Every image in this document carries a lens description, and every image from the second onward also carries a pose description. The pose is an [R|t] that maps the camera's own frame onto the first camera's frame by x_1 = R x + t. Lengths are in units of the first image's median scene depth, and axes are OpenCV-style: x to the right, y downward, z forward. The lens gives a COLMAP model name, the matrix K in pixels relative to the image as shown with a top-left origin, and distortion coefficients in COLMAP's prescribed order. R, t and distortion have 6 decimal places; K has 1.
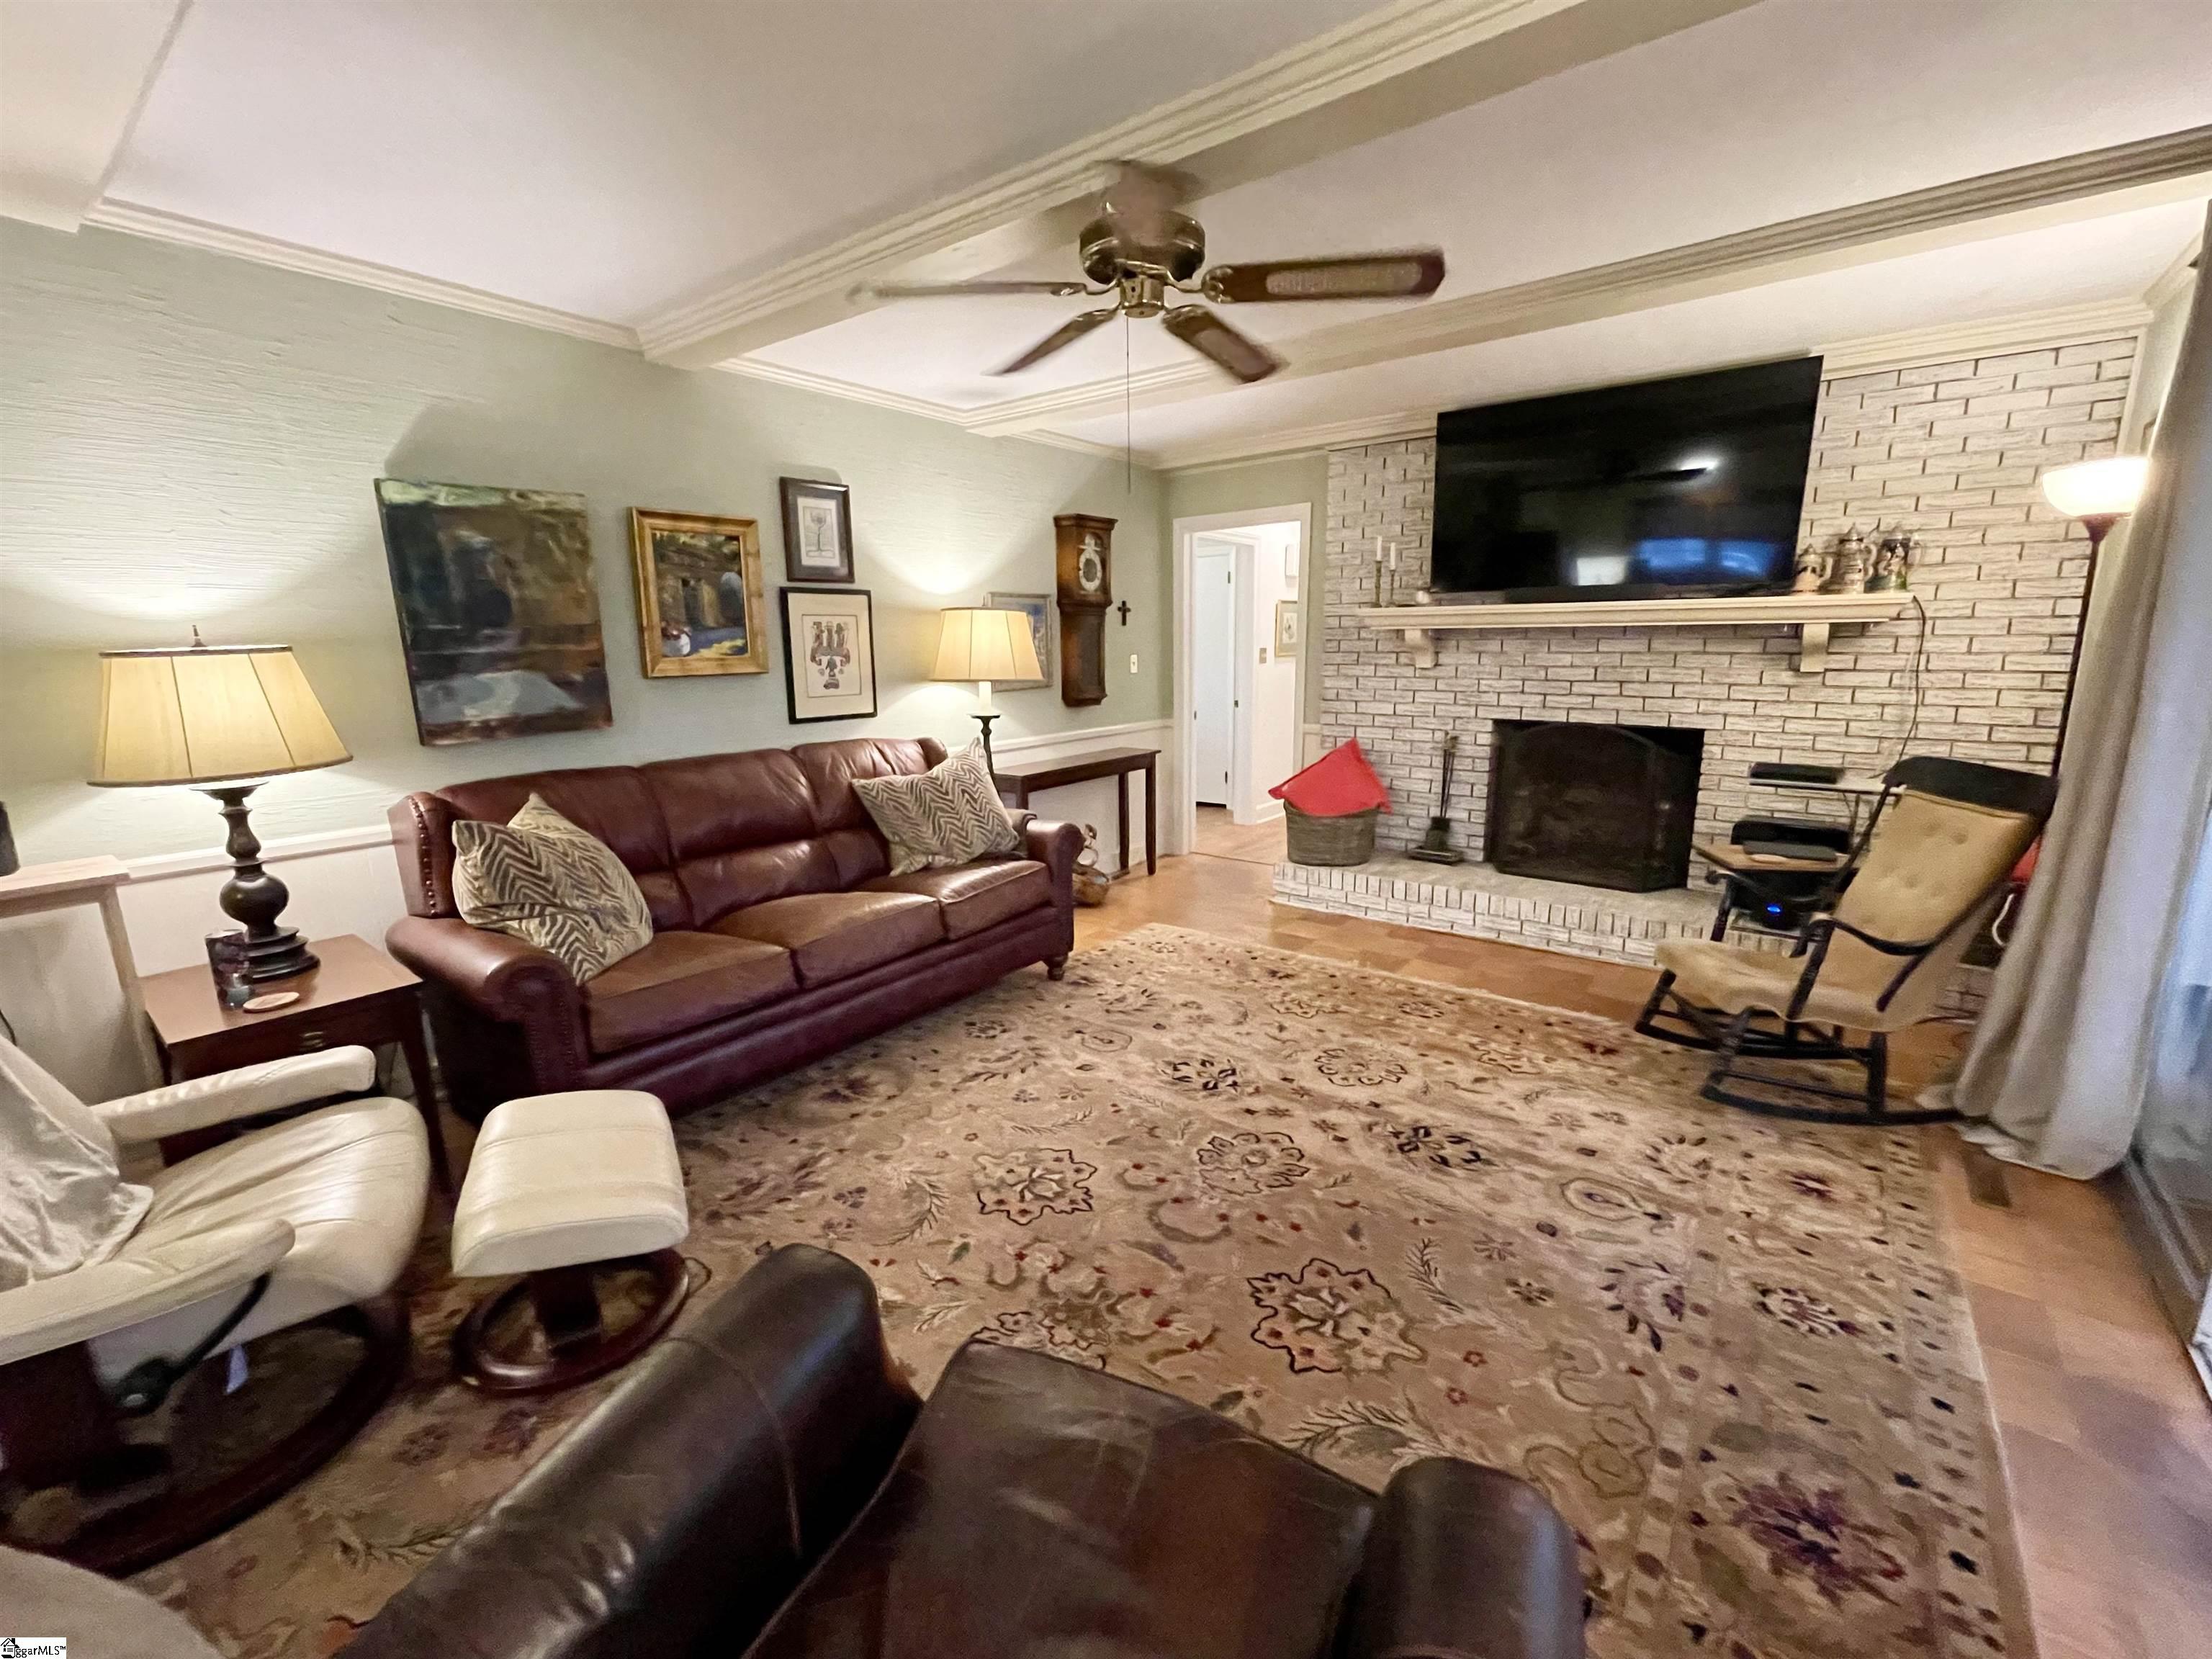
lens RADIAL K [[906.4, 0, 1097.9], [0, 906.4, 823.9], [0, 0, 1]] dist [-0.000429, -0.000486]
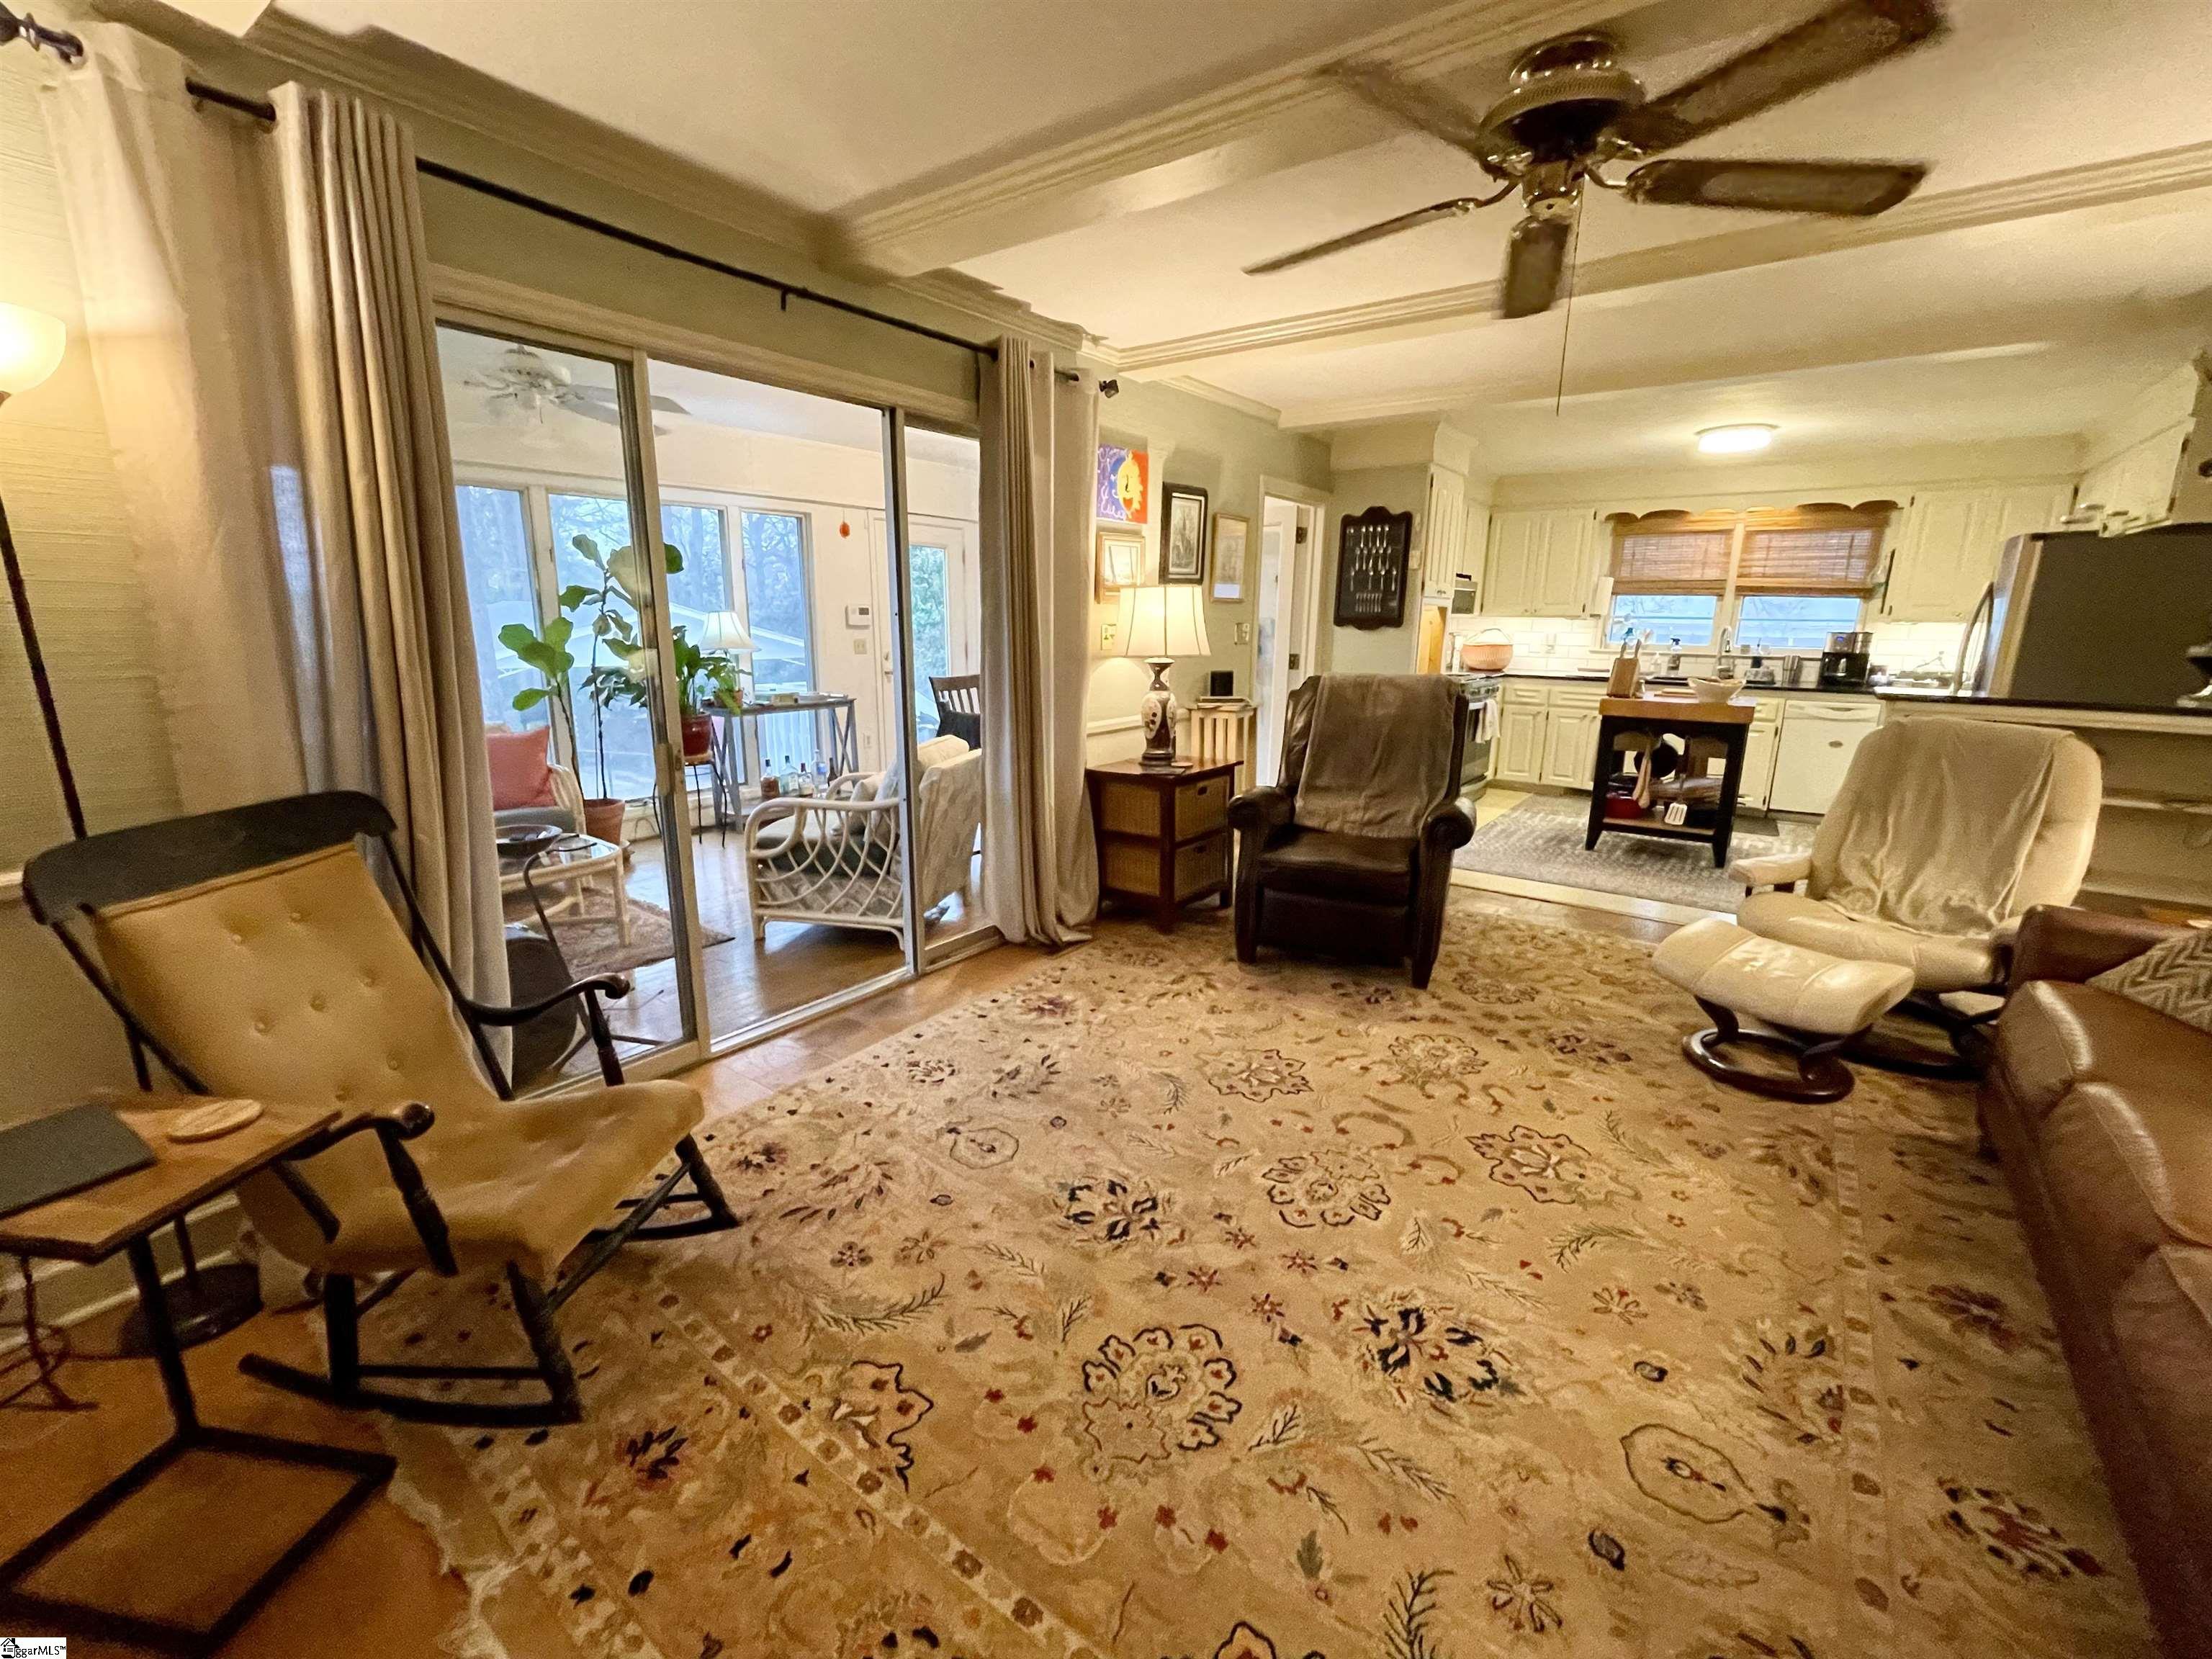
lens RADIAL K [[906.4, 0, 1097.9], [0, 906.4, 823.9], [0, 0, 1]] dist [-0.000429, -0.000486]
pose [[-0.999736, 0.011540, -0.019882, 0.378762], [0.002123, 0.907533, 0.419976, -0.307859], [0.022890, 0.419823, -0.907317, 1.536807]]
